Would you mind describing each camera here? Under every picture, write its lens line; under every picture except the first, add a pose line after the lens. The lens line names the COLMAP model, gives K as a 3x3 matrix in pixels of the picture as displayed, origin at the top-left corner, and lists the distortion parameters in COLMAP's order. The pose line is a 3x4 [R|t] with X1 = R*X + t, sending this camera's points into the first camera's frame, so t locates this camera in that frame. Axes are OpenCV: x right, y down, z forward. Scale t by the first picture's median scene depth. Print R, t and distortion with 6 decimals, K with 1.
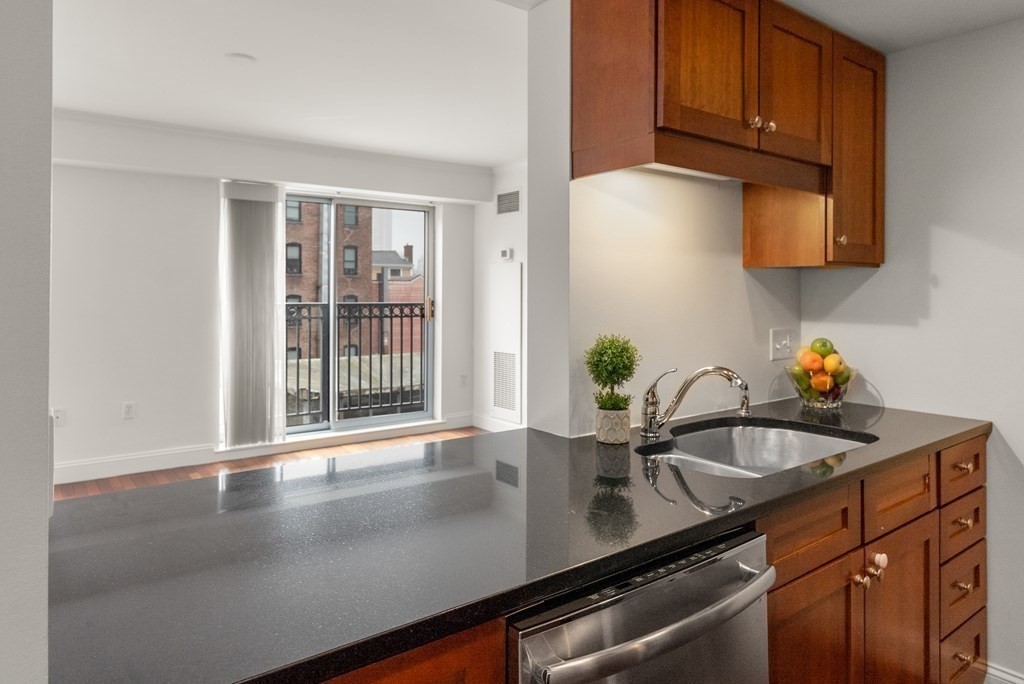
lens RADIAL K [[632.6, 0, 515.0], [0, 632.6, 341.7], [0, 0, 1]] dist [0.030196, 0.000972]
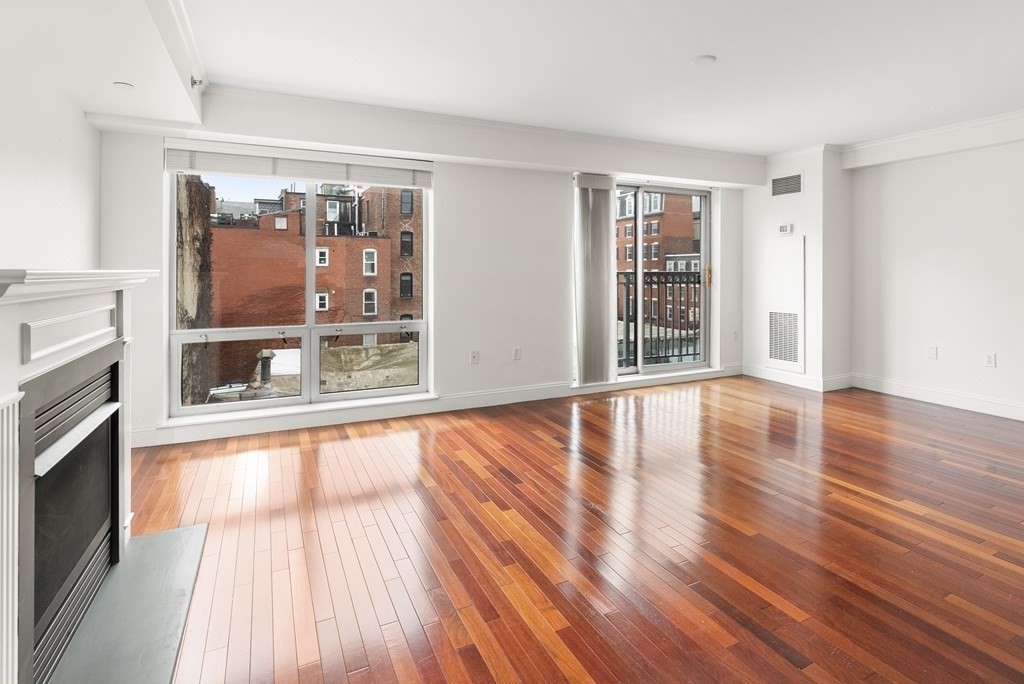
lens RADIAL K [[490.1, 0, 526.2], [0, 490.1, 310.2], [0, 0, 1]] dist [-0.002444, 0.001315]
pose [[0.985171, 0.010138, -0.171273, -0.332321], [-0.009789, 0.999948, 0.002884, 0.014419], [0.171293, -0.001164, 0.985219, 0.022347]]
